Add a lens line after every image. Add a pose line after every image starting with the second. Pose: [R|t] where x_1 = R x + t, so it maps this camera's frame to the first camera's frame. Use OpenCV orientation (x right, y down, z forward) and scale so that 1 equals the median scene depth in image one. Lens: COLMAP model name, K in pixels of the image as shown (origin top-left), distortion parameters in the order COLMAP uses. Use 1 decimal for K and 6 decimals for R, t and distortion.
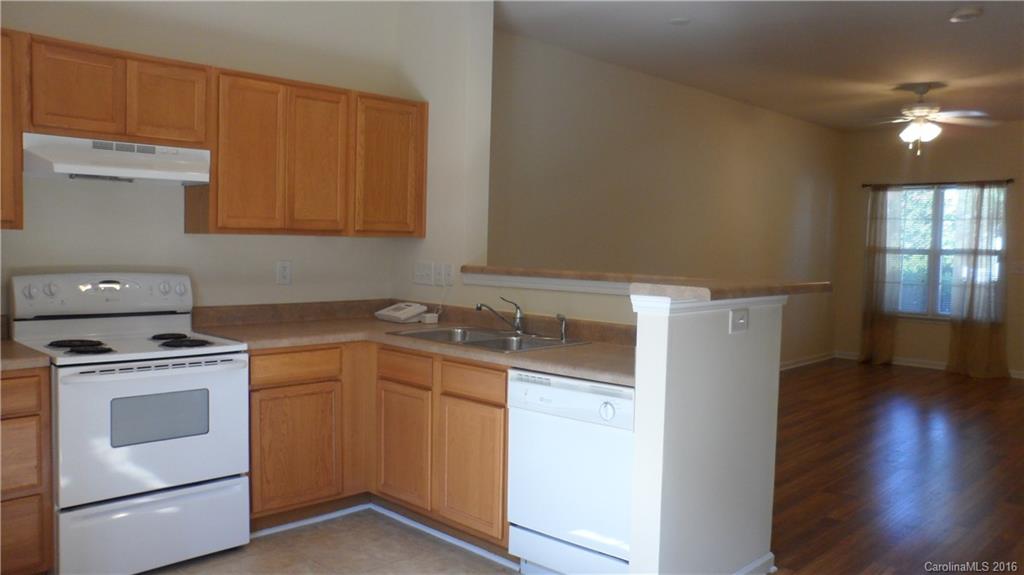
lens RADIAL K [[797.1, 0, 512.0], [0, 797.1, 287.5], [0, 0, 1]] dist [-0.162833, 0.197739]
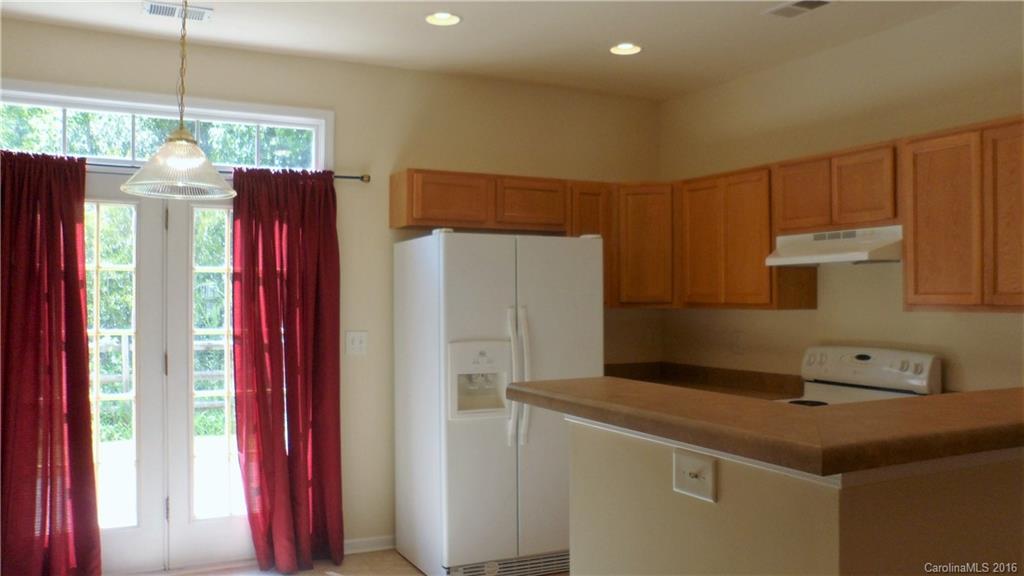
lens RADIAL K [[811.7, 0, 512.0], [0, 811.7, 288.0], [0, 0, 1]] dist [-0.127922, 0.001118]
pose [[-0.318803, -0.036201, -0.947130, 0.684963], [-0.061721, 0.997942, -0.017369, -0.051934], [0.945809, 0.052920, -0.320381, 0.861940]]
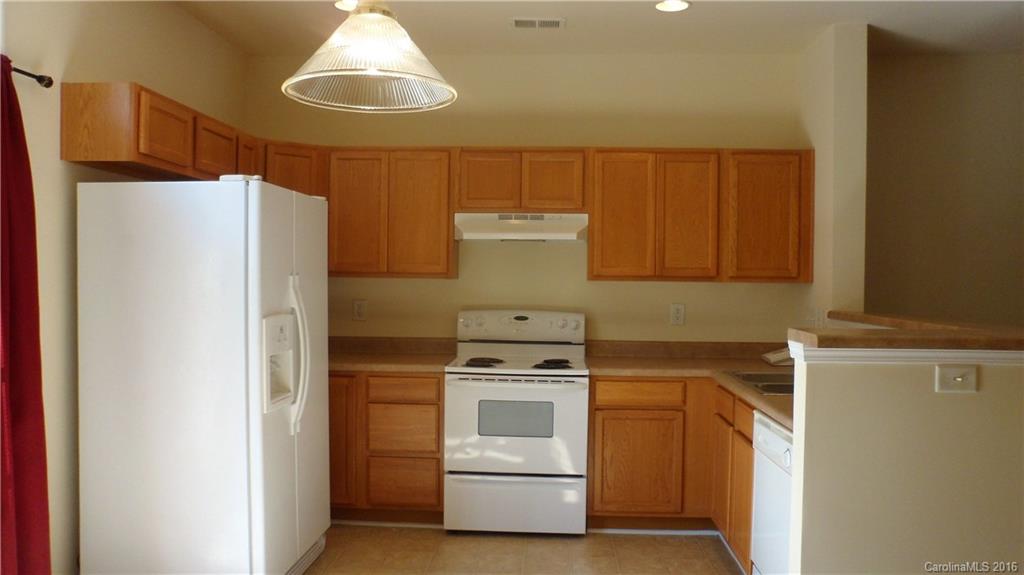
lens RADIAL K [[797.1, 0, 512.0], [0, 797.1, 287.5], [0, 0, 1]] dist [-0.162833, 0.197739]
pose [[0.654880, -0.004144, -0.755721, 0.497026], [-0.040645, 0.998345, -0.040697, -0.001545], [0.754639, 0.057368, 0.653628, 0.082565]]
